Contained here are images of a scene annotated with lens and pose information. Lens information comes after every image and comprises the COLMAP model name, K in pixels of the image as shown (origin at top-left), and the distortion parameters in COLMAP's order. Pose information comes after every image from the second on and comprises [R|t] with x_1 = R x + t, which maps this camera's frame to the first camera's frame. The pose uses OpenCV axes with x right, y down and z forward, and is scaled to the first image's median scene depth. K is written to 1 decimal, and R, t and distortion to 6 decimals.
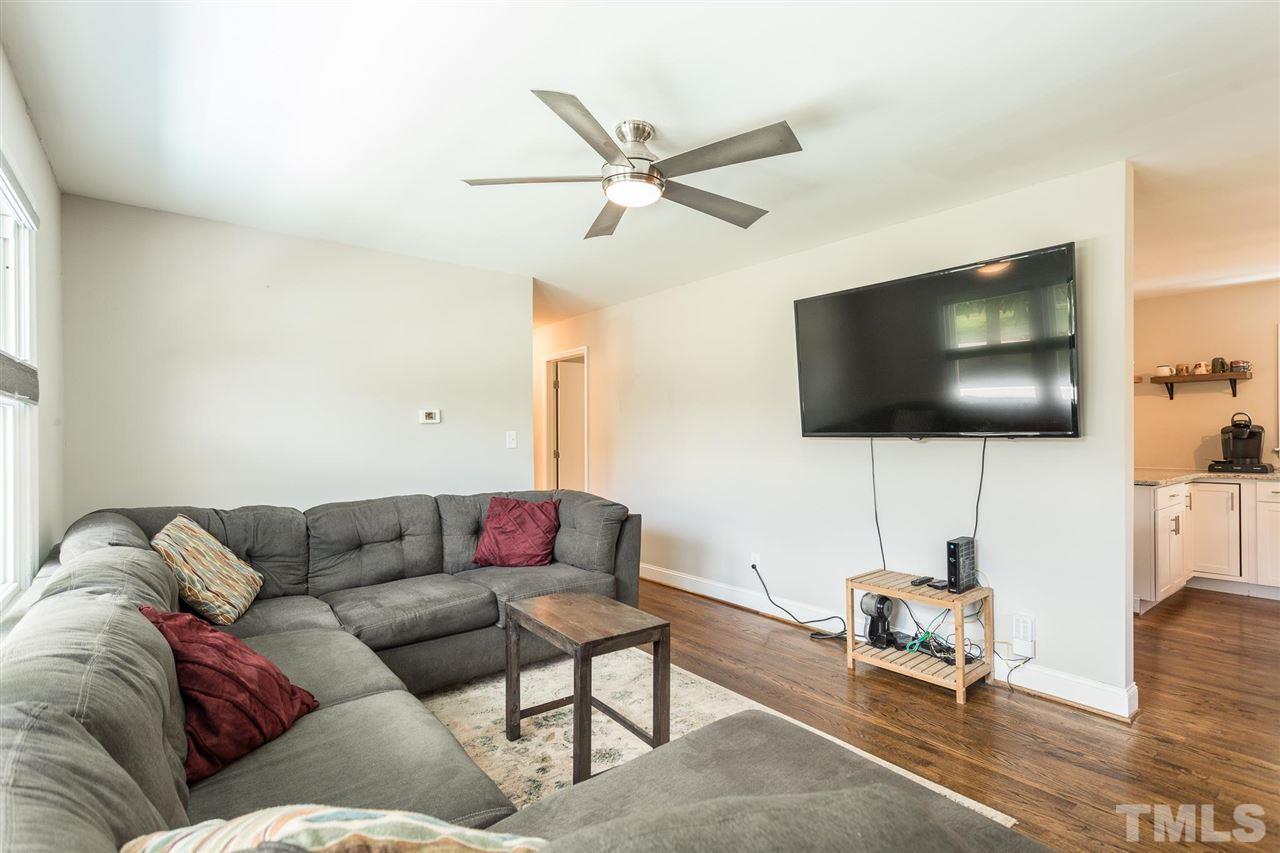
lens RADIAL K [[616.3, 0, 637.2], [0, 616.3, 434.0], [0, 0, 1]] dist [-0.000170, 0.003042]
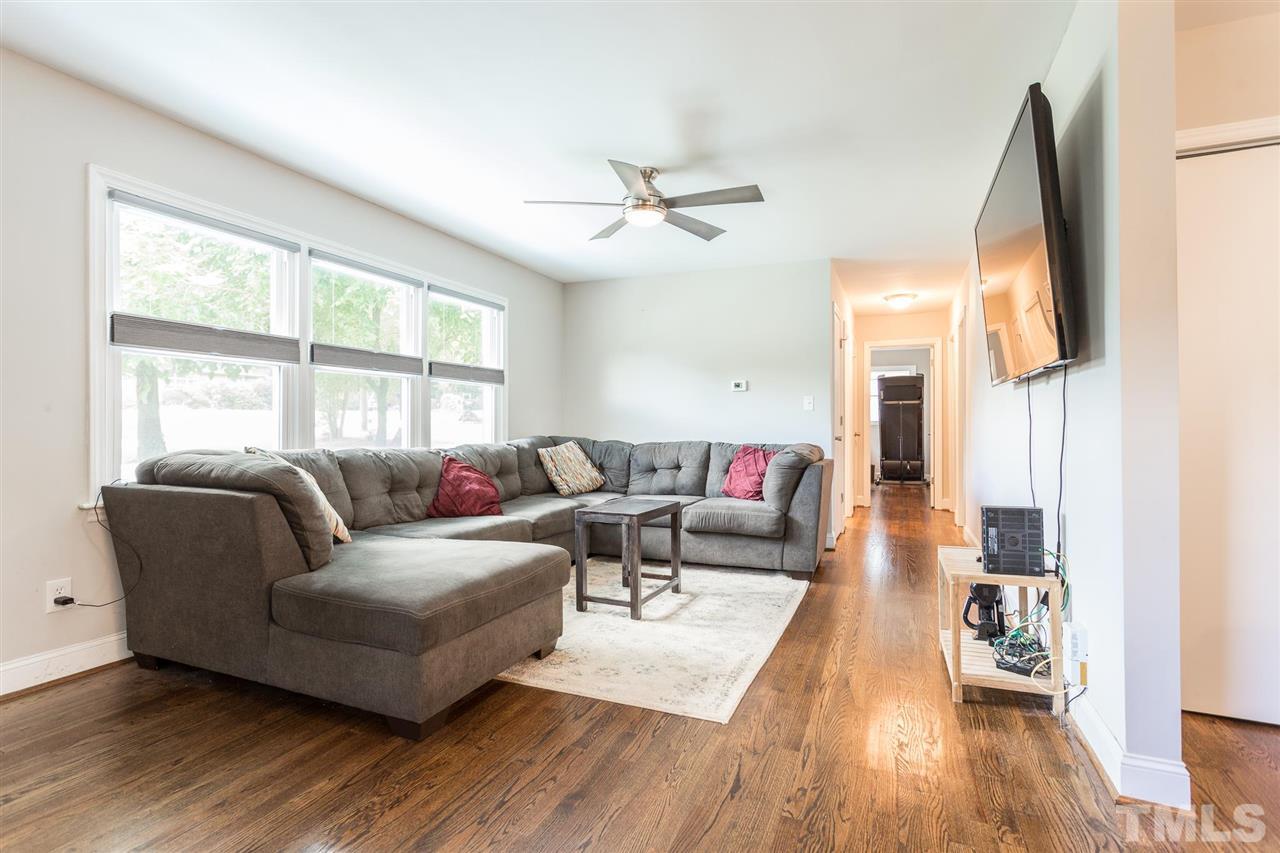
lens RADIAL K [[616.3, 0, 636.1], [0, 616.3, 420.1], [0, 0, 1]] dist [-0.000170, 0.003042]
pose [[0.495848, 0.007407, -0.868378, 0.856219], [-0.000443, 0.999966, 0.008277, 0.040816], [0.868409, -0.003719, 0.495834, 0.175538]]
